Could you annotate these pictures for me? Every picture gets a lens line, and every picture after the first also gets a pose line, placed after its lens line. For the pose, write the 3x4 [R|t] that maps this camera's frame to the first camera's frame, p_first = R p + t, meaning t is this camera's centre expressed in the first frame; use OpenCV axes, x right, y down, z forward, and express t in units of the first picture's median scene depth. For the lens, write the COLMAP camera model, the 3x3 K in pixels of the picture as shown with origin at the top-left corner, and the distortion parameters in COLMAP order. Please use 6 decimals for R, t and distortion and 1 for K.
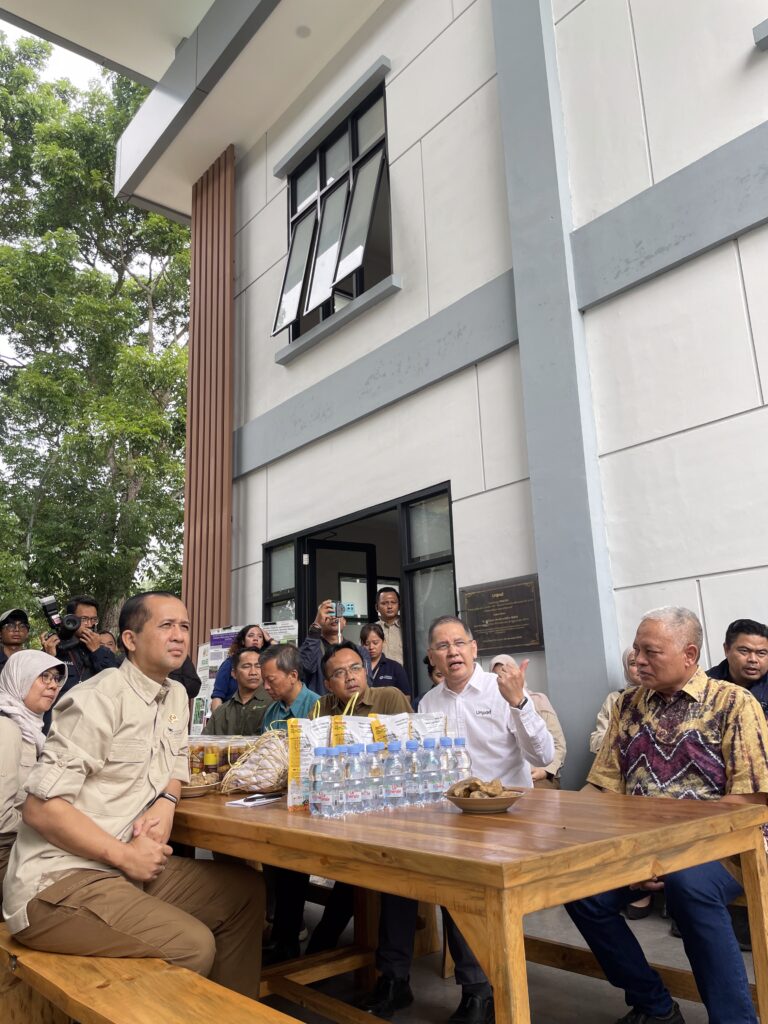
lens RADIAL K [[773.5, 0, 384.0], [0, 773.5, 512.0], [0, 0, 1]] dist [0.090480, -0.145234]
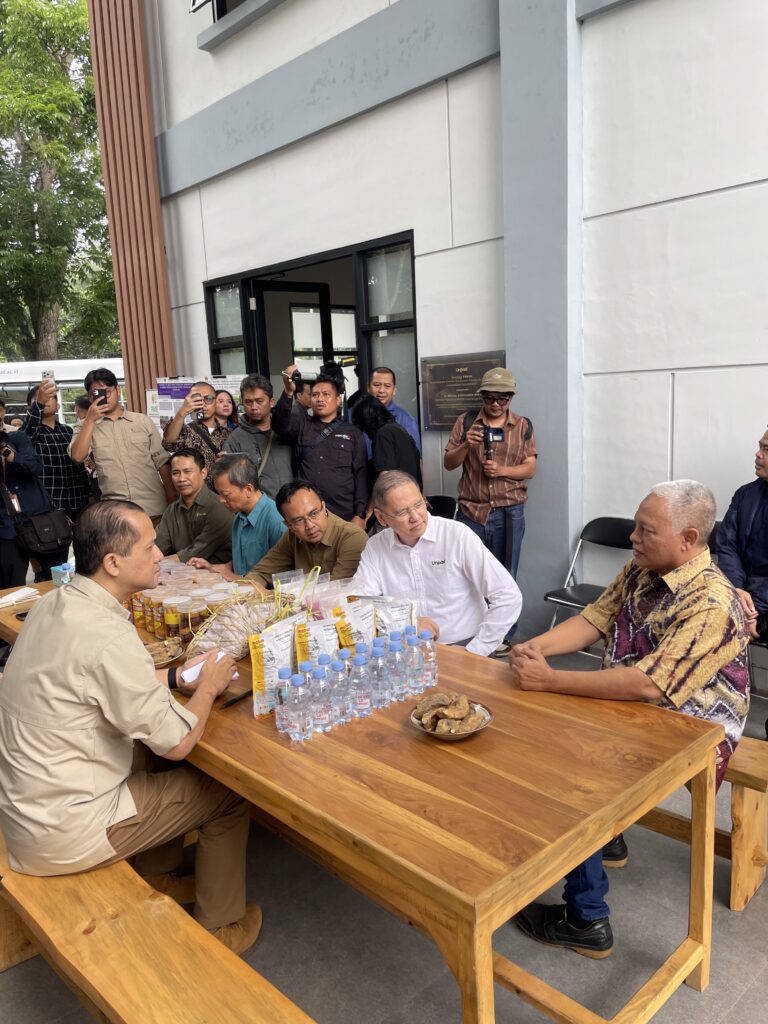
lens RADIAL K [[769.5, 0, 392.7], [0, 769.5, 513.9], [0, 0, 1]] dist [0.068284, -0.107282]
pose [[0.997623, -0.022547, 0.065112, -0.001878], [-0.005434, 0.916263, 0.400540, -0.092399], [-0.068691, -0.399942, 0.913963, 0.067012]]
